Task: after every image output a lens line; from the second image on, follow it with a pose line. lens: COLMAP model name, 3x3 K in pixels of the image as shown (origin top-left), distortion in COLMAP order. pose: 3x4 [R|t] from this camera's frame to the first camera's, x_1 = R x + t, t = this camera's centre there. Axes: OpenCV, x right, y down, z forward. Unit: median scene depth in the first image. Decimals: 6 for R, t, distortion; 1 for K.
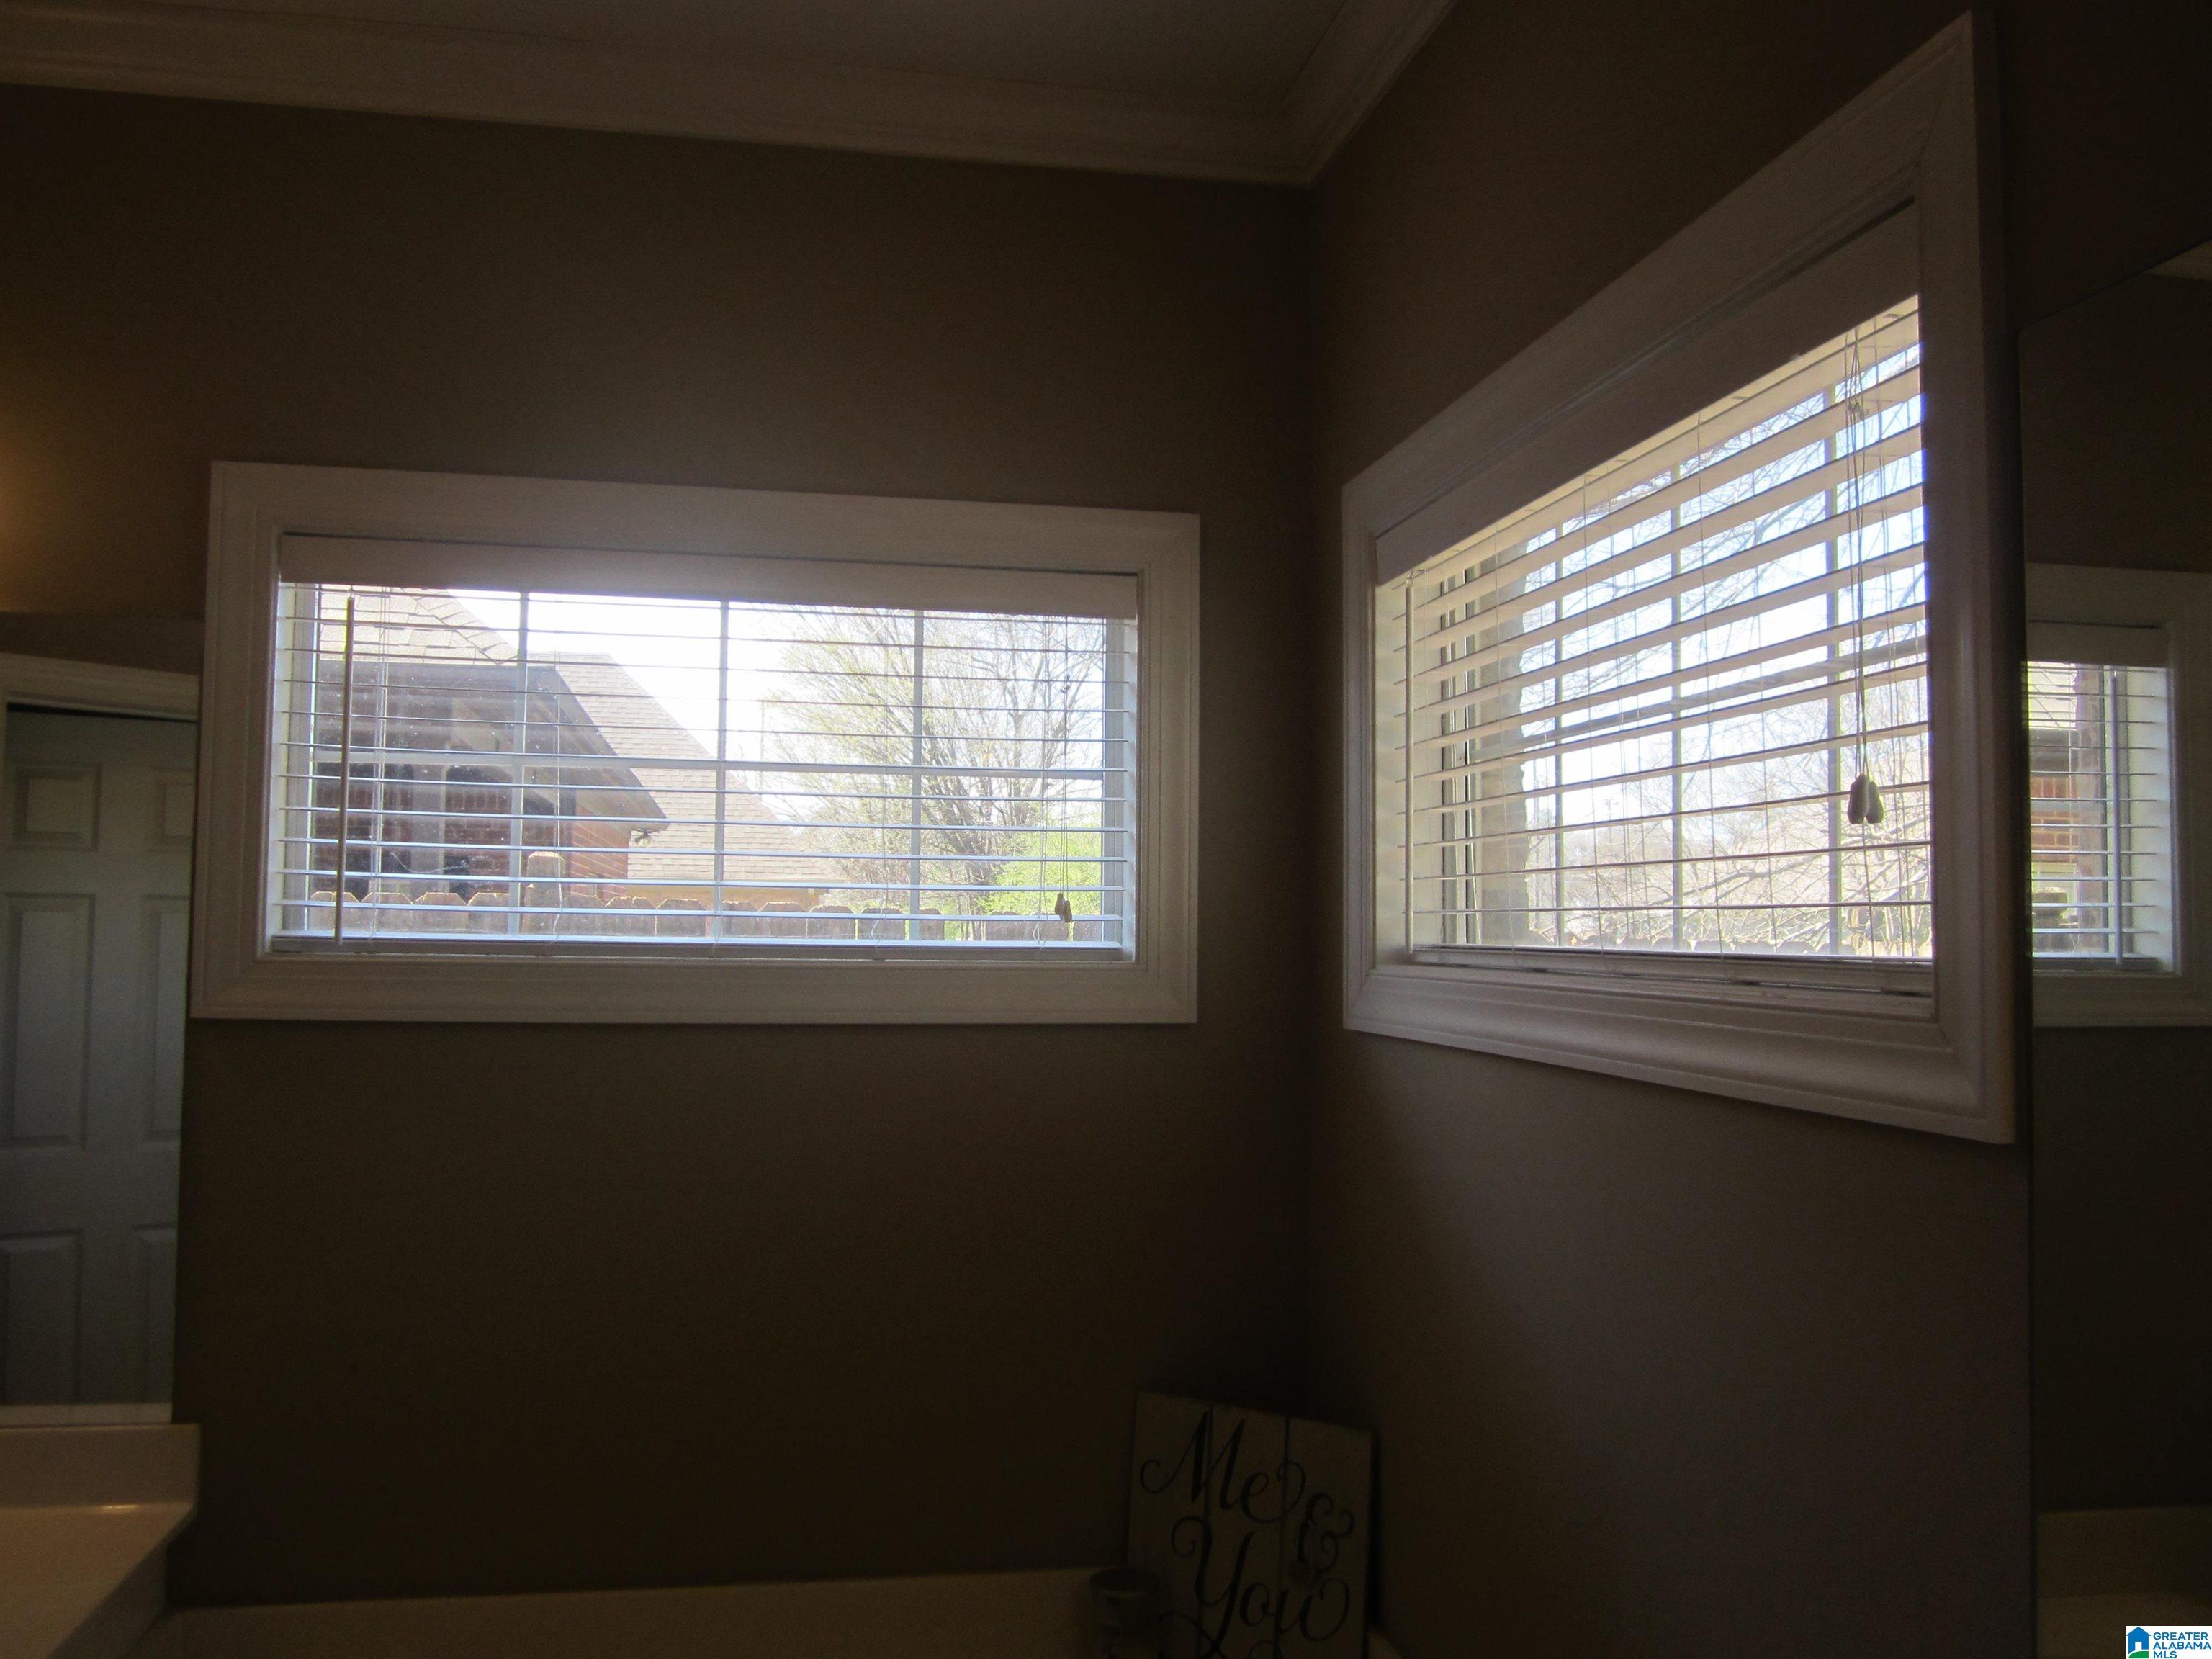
lens RADIAL K [[1813.7, 0, 1106.0], [0, 1813.7, 829.5], [0, 0, 1]] dist [-0.046199, 0.008521]
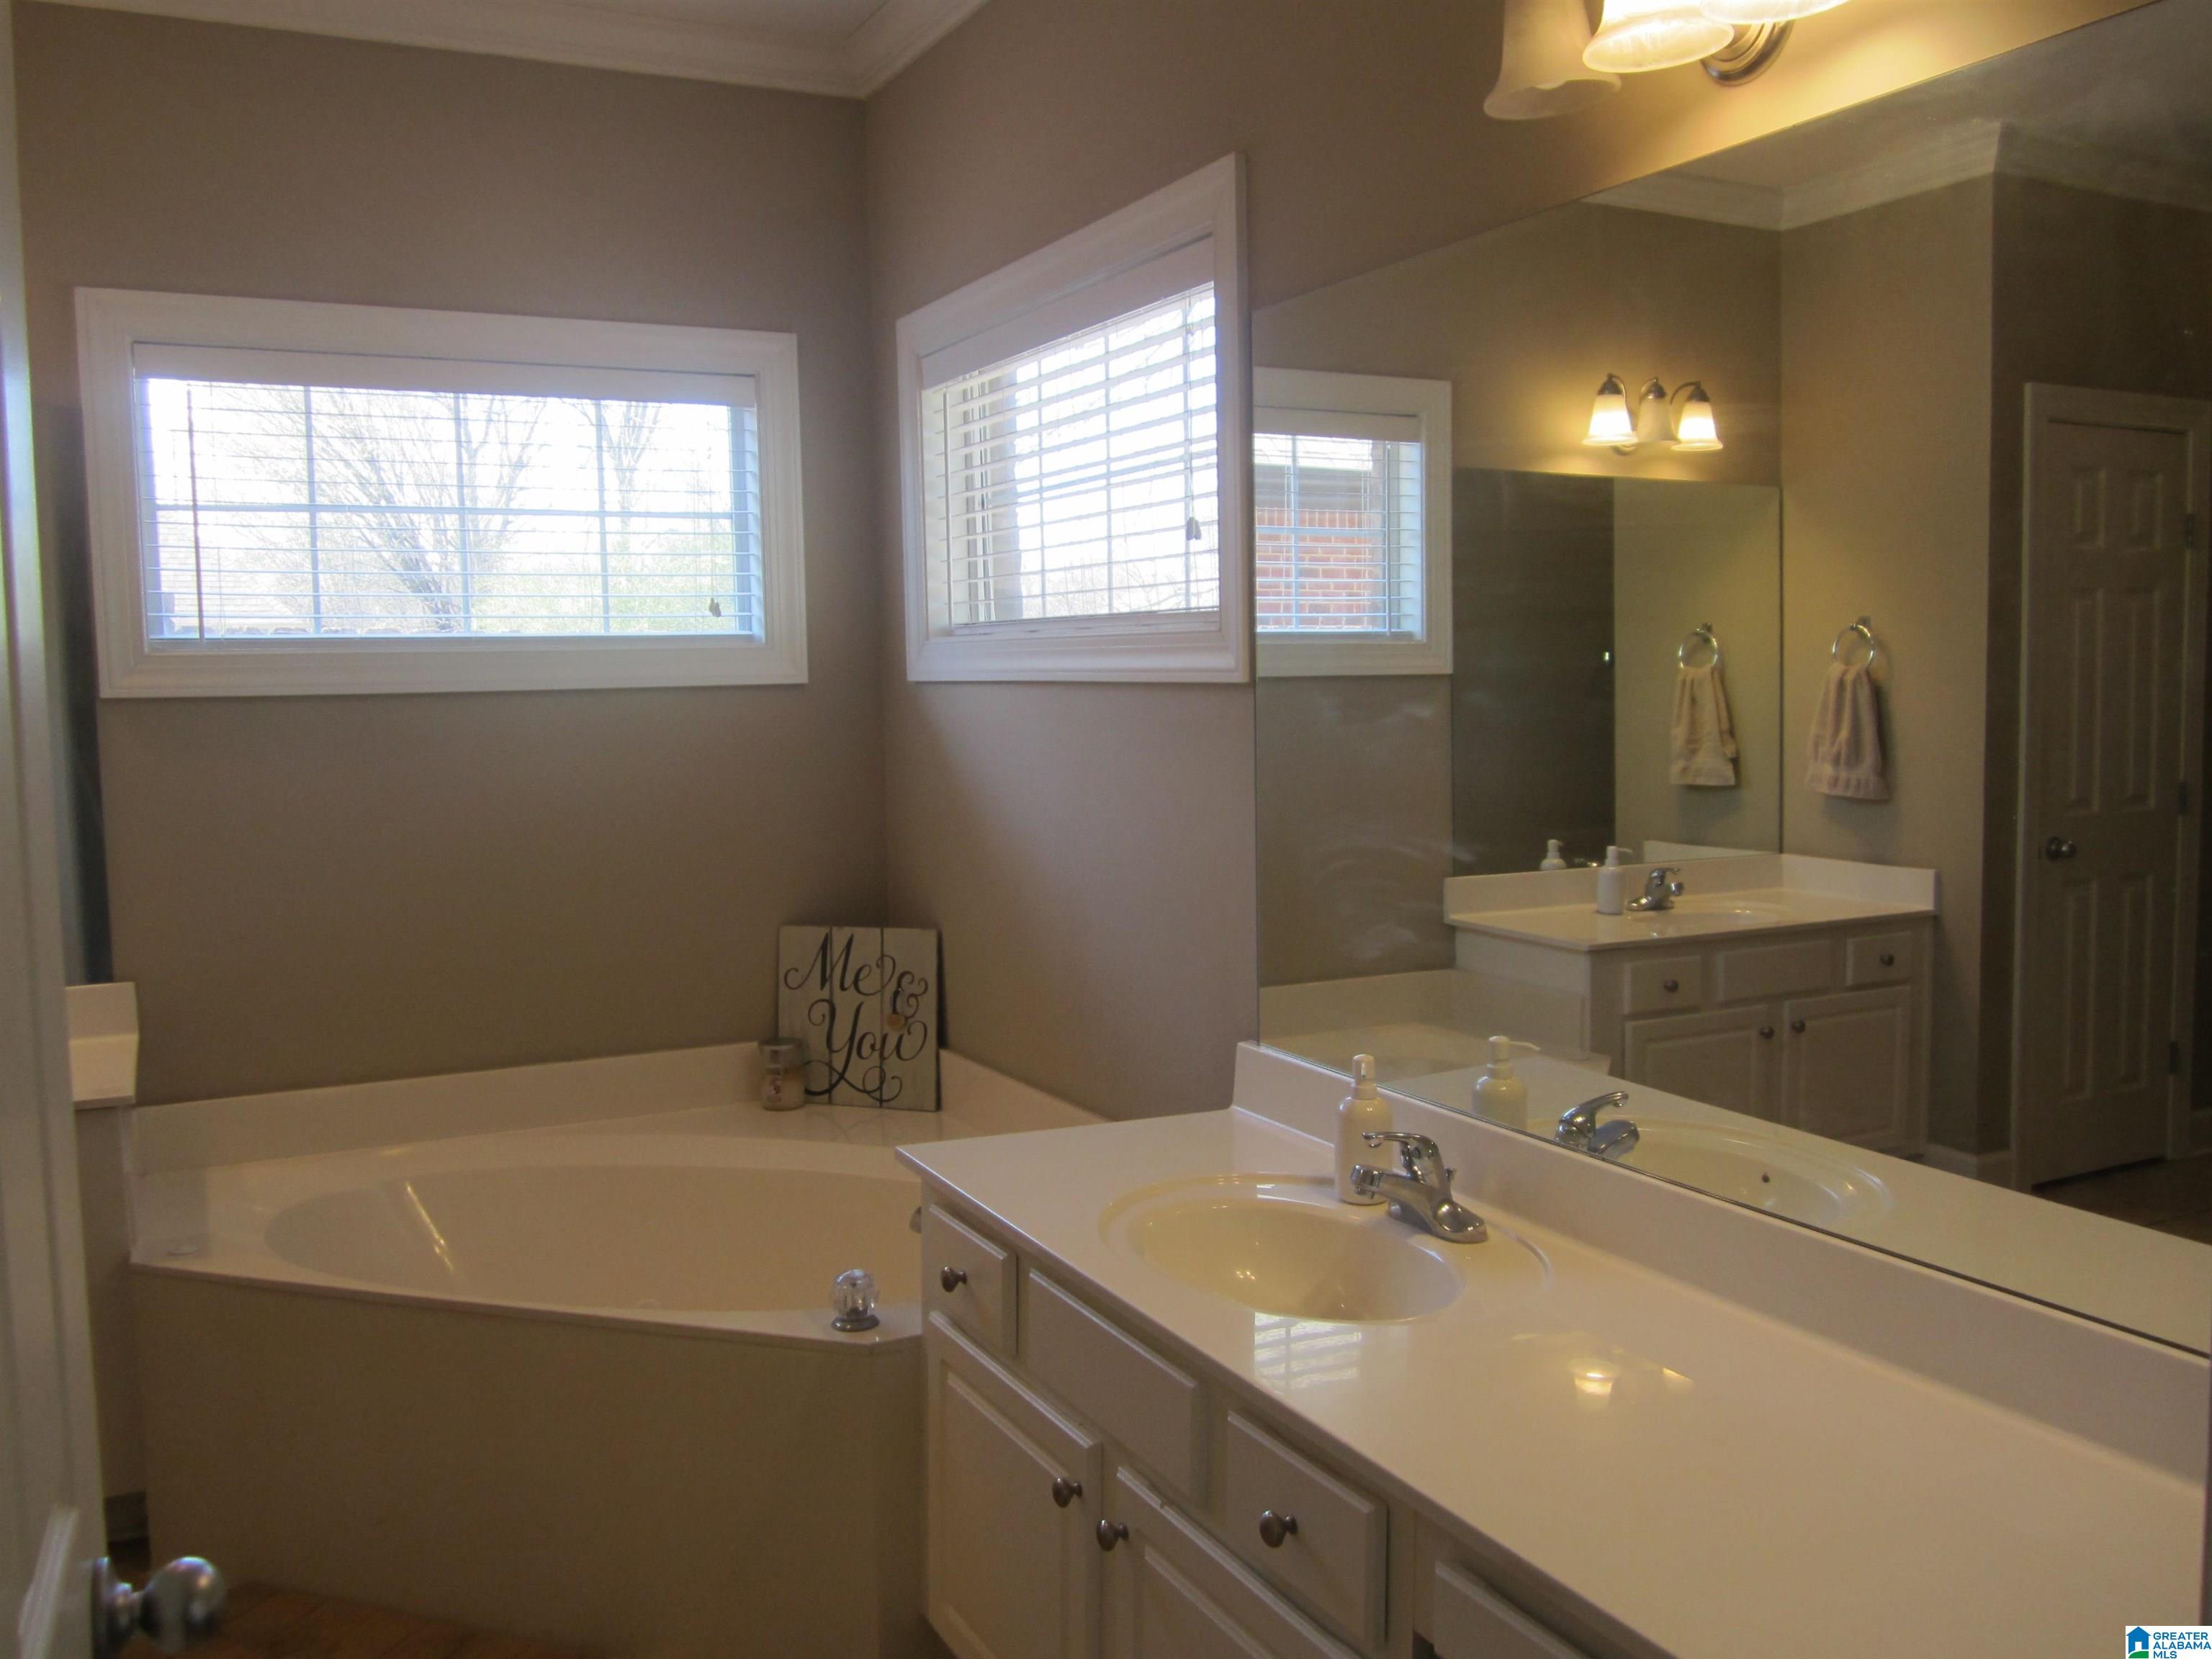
lens RADIAL K [[1800.7, 0, 1170.8], [0, 1800.7, 833.9], [0, 0, 1]] dist [-0.058068, -0.001061]
pose [[0.947338, -0.057086, 0.315105, -0.152500], [0.009773, 0.988678, 0.149732, 0.011716], [-0.320085, -0.138767, 0.937171, -0.549088]]
